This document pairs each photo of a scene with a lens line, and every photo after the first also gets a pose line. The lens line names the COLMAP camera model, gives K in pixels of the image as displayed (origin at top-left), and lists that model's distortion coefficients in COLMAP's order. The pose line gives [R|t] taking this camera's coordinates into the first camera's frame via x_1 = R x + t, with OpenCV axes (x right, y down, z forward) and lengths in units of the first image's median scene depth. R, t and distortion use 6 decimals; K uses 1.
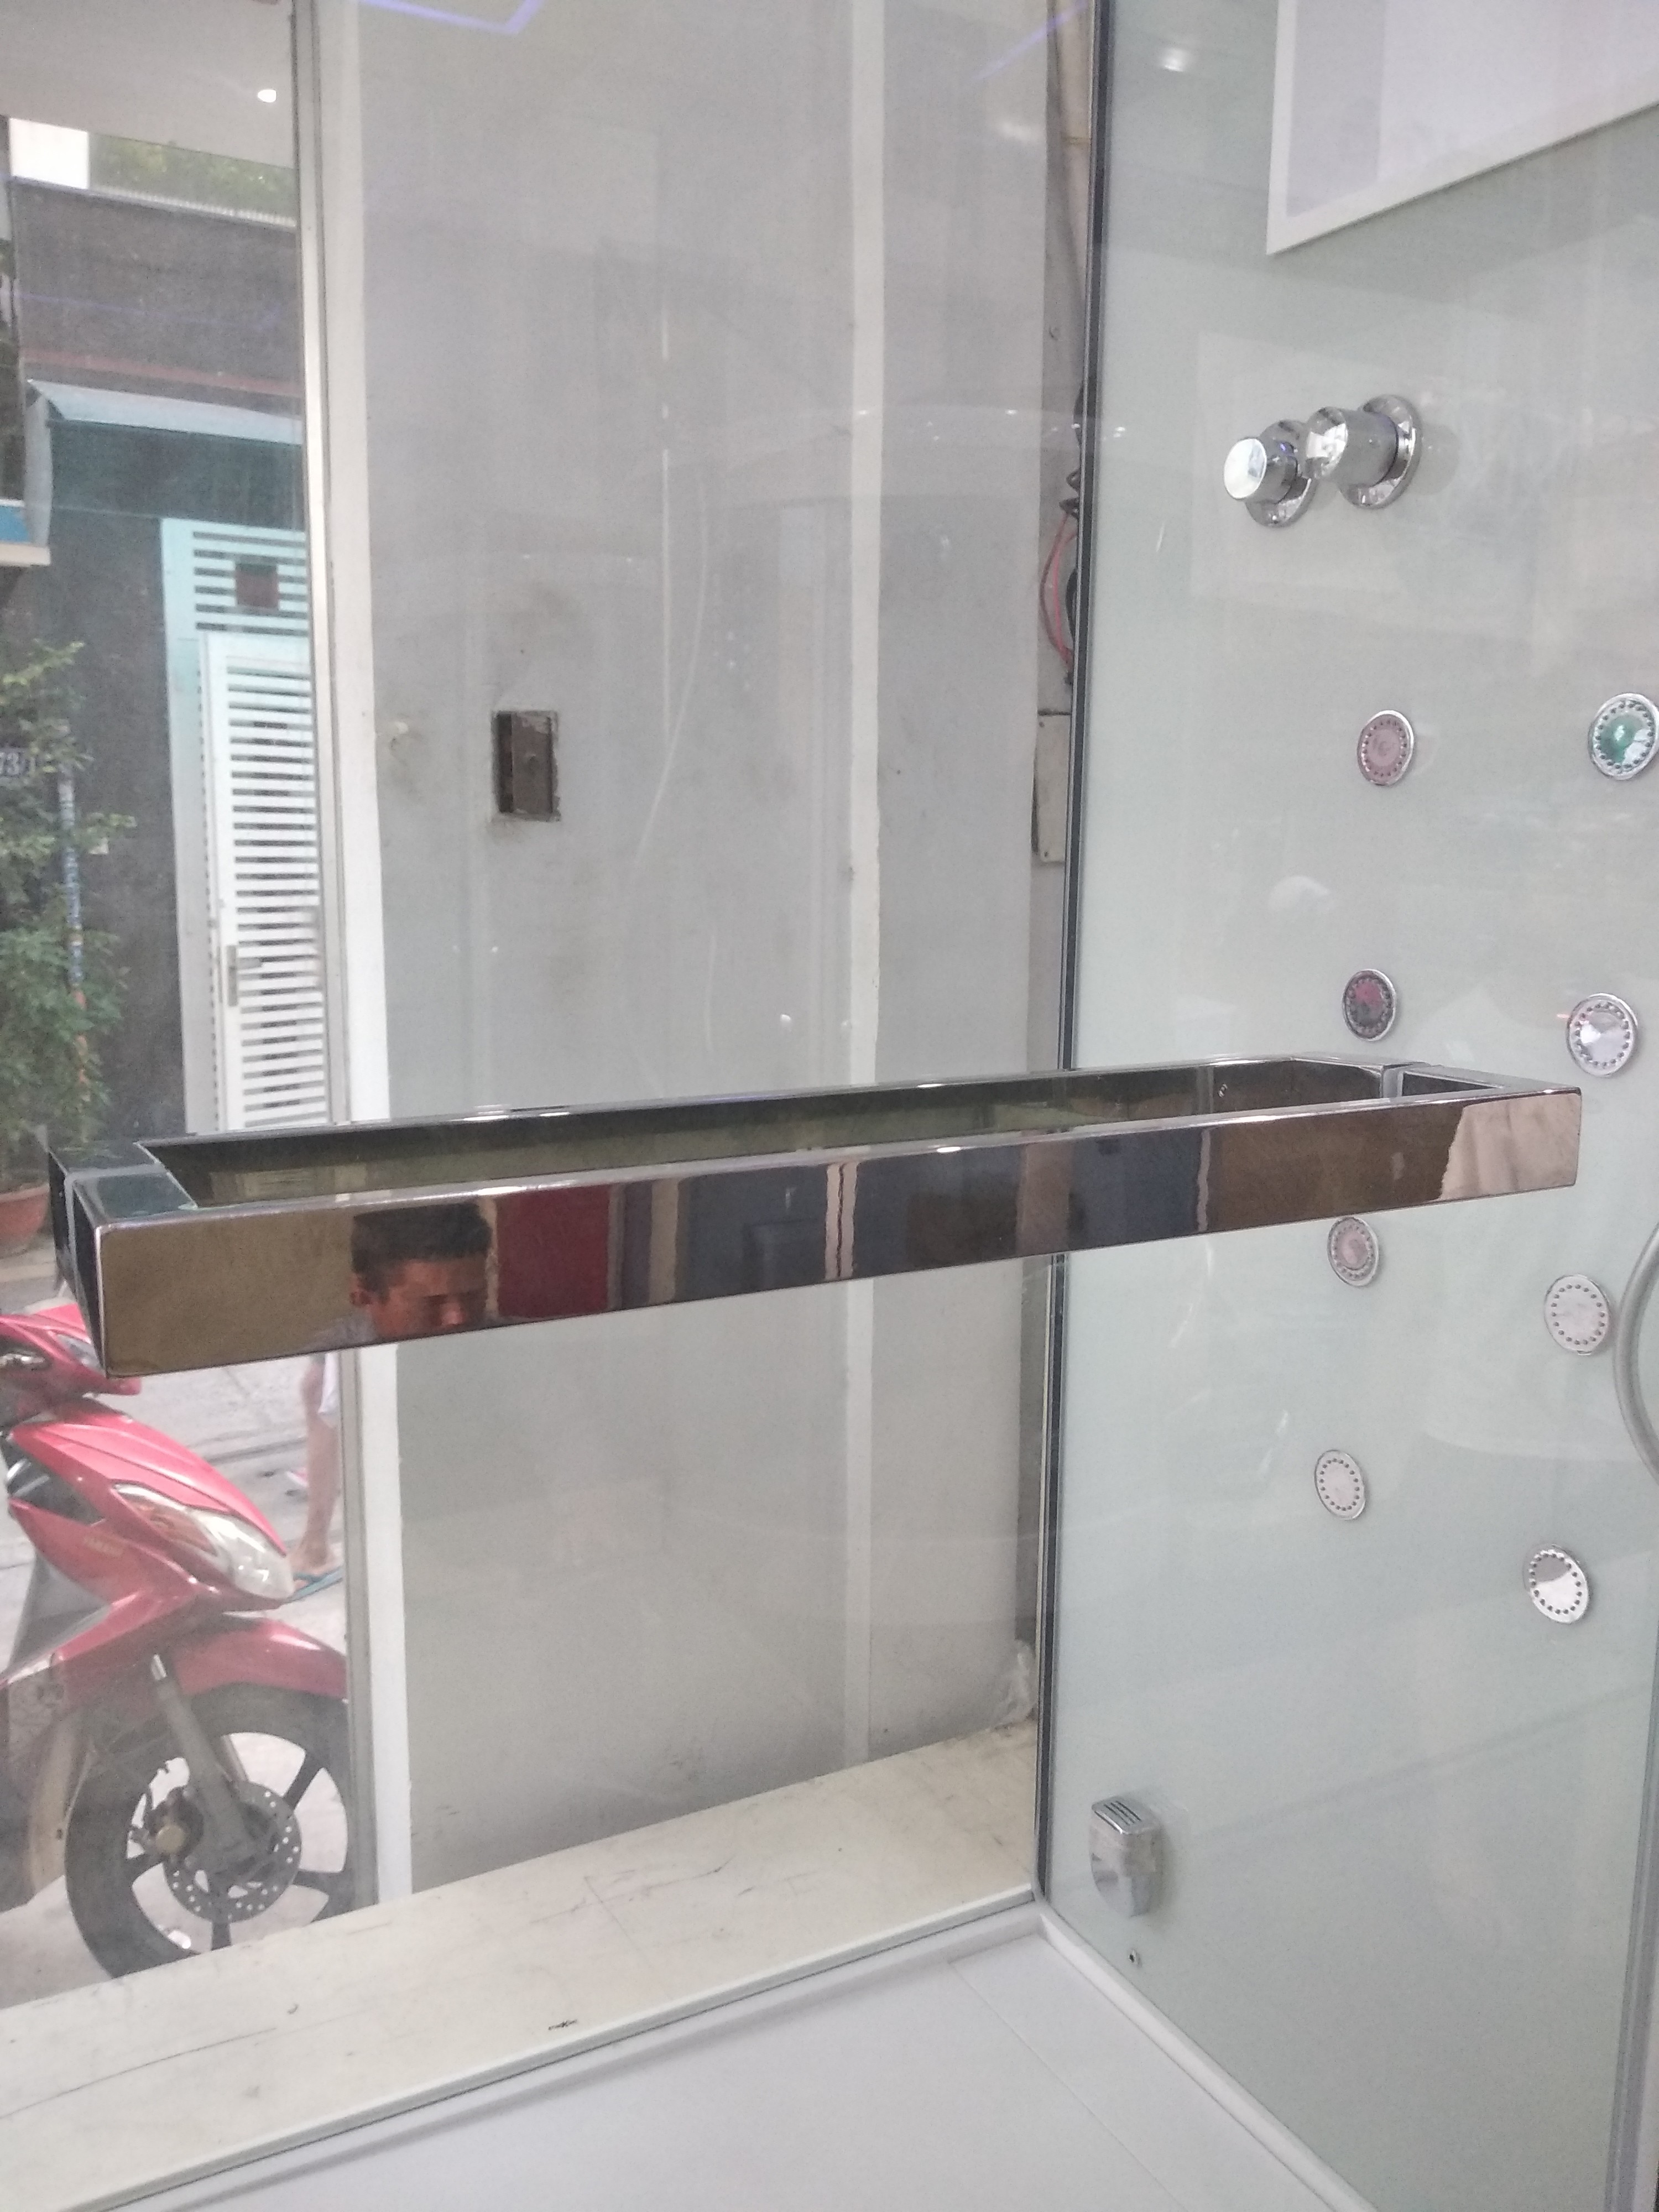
lens RADIAL K [[1710.4, 0, 821.4], [0, 1710.4, 1095.7], [0, 0, 1]] dist [0.006244, -0.034262]
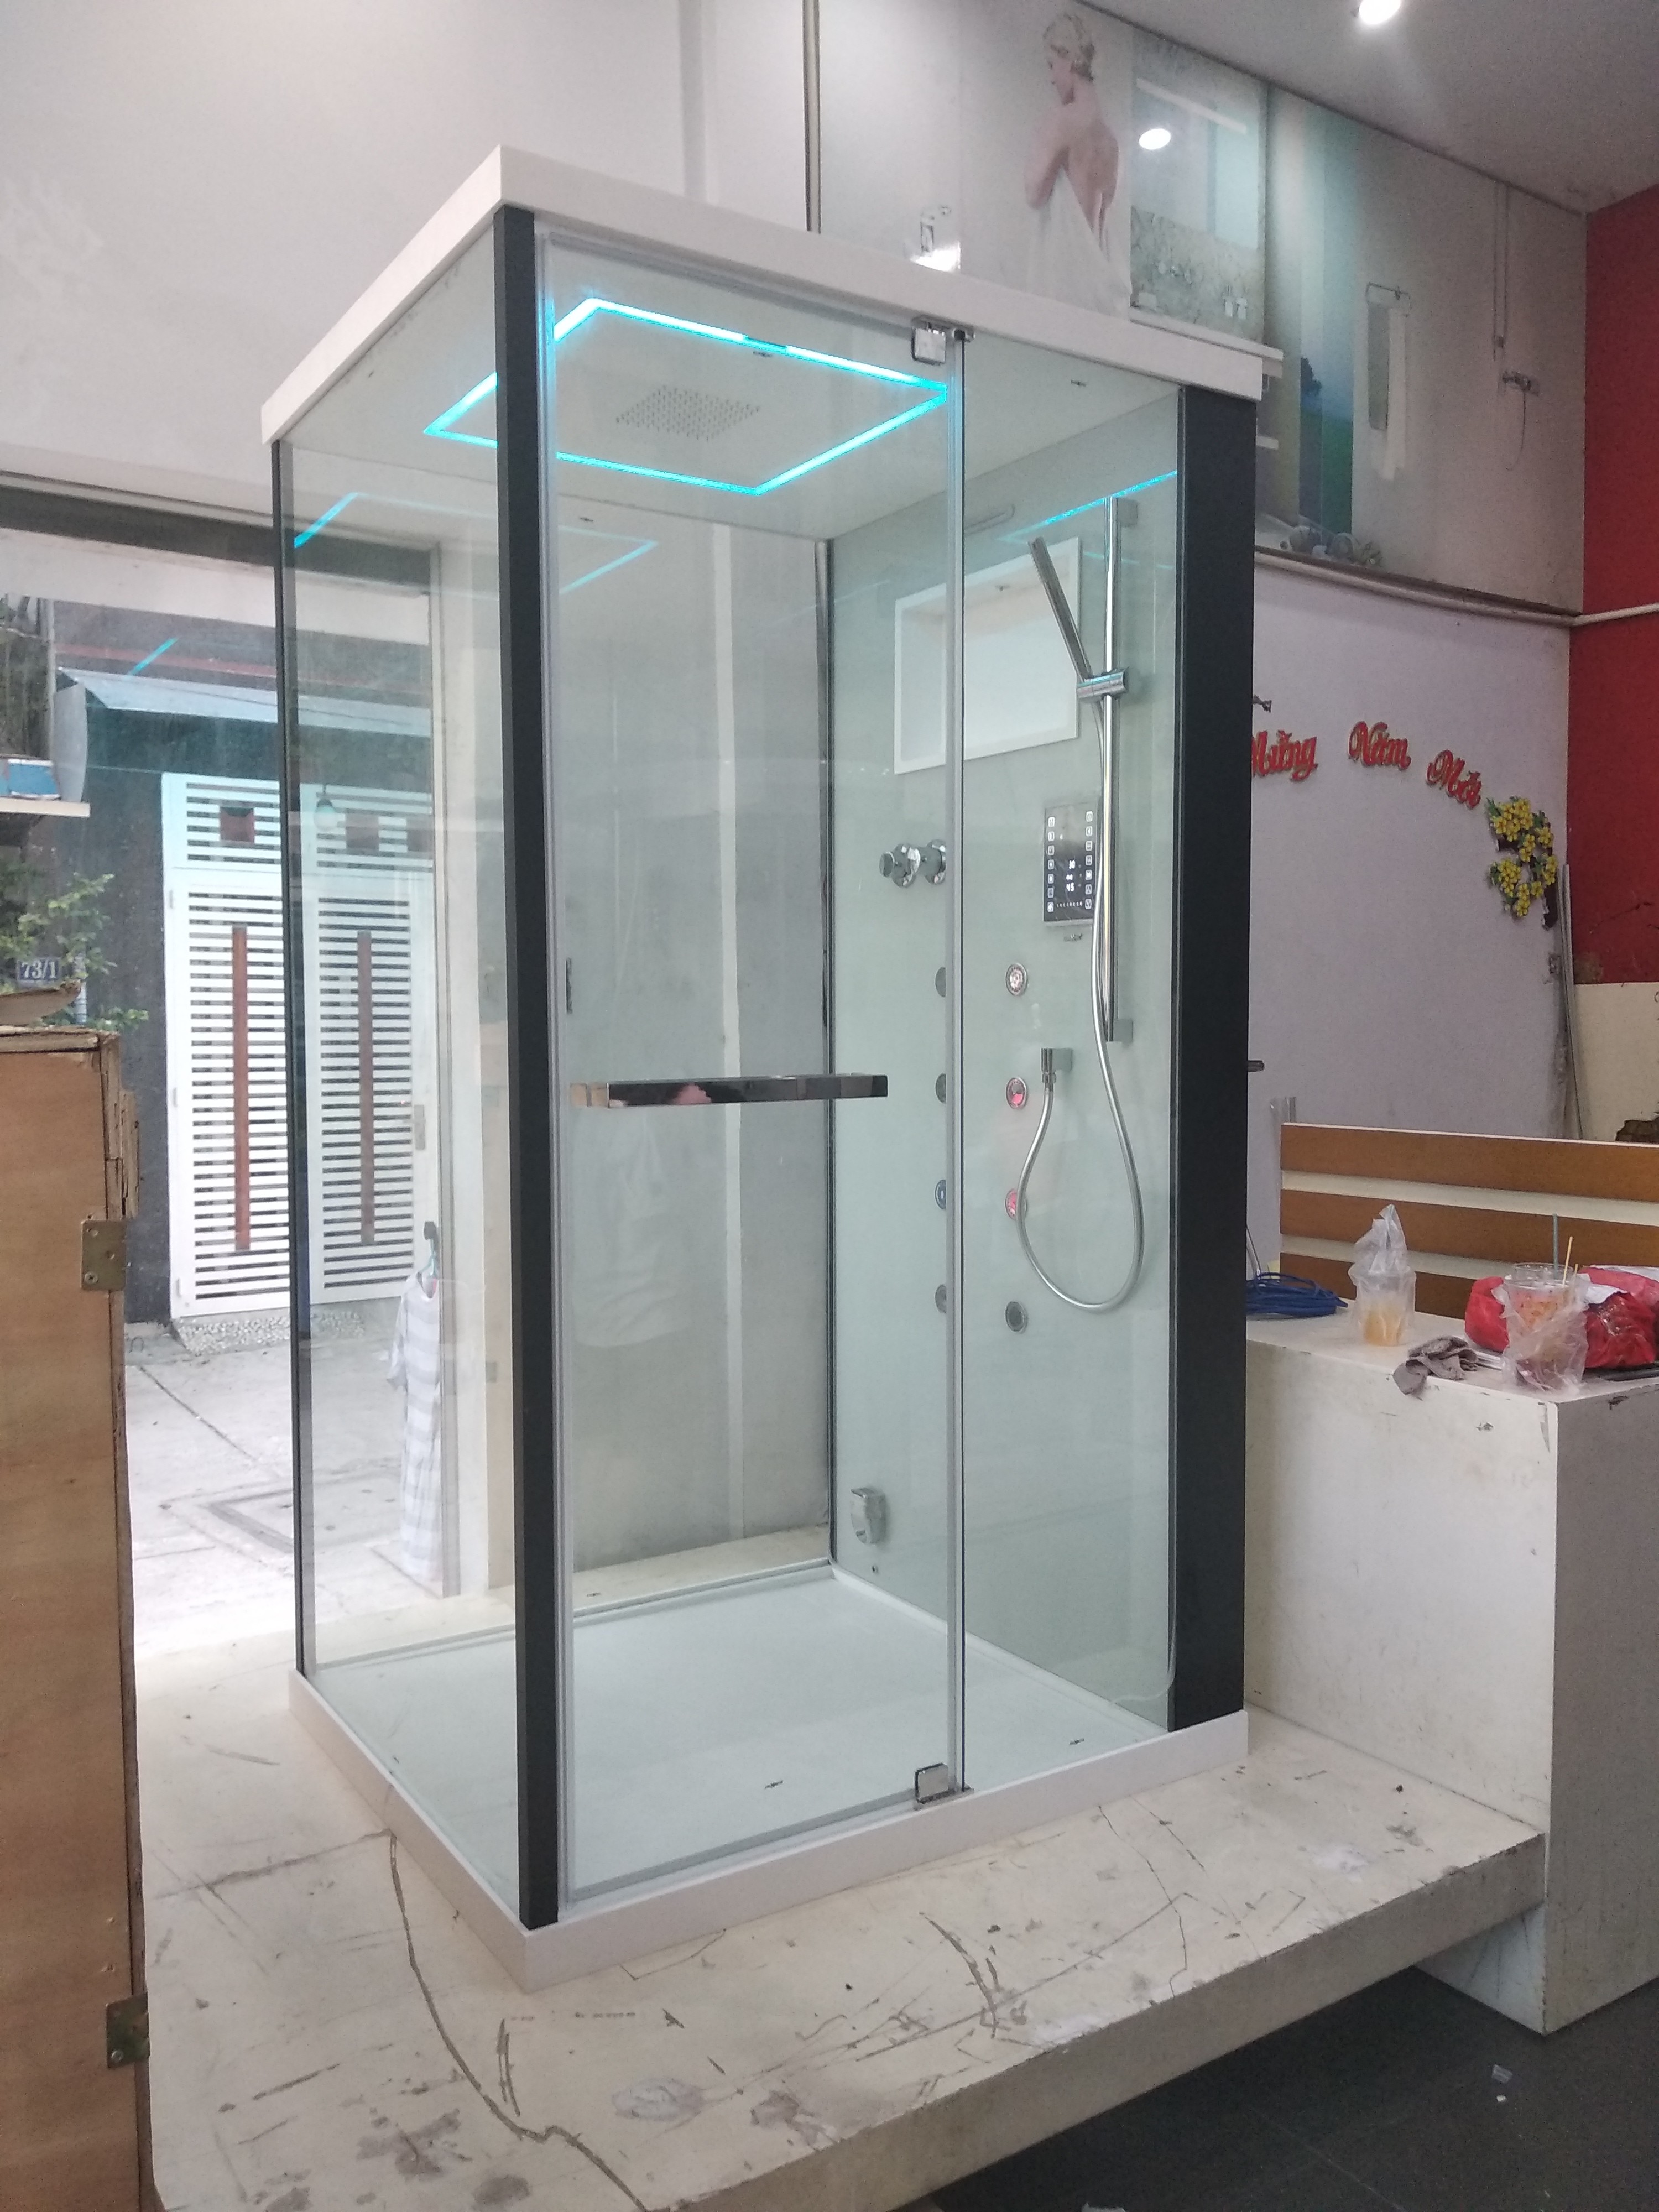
lens RADIAL K [[1710.4, 0, 826.6], [0, 1710.4, 1110.4], [0, 0, 1]] dist [0.006244, -0.034262]
pose [[0.996781, -0.018064, 0.078110, -0.005852], [0.025446, 0.995194, -0.094564, 0.042093], [-0.076026, 0.096247, 0.992450, -0.284668]]
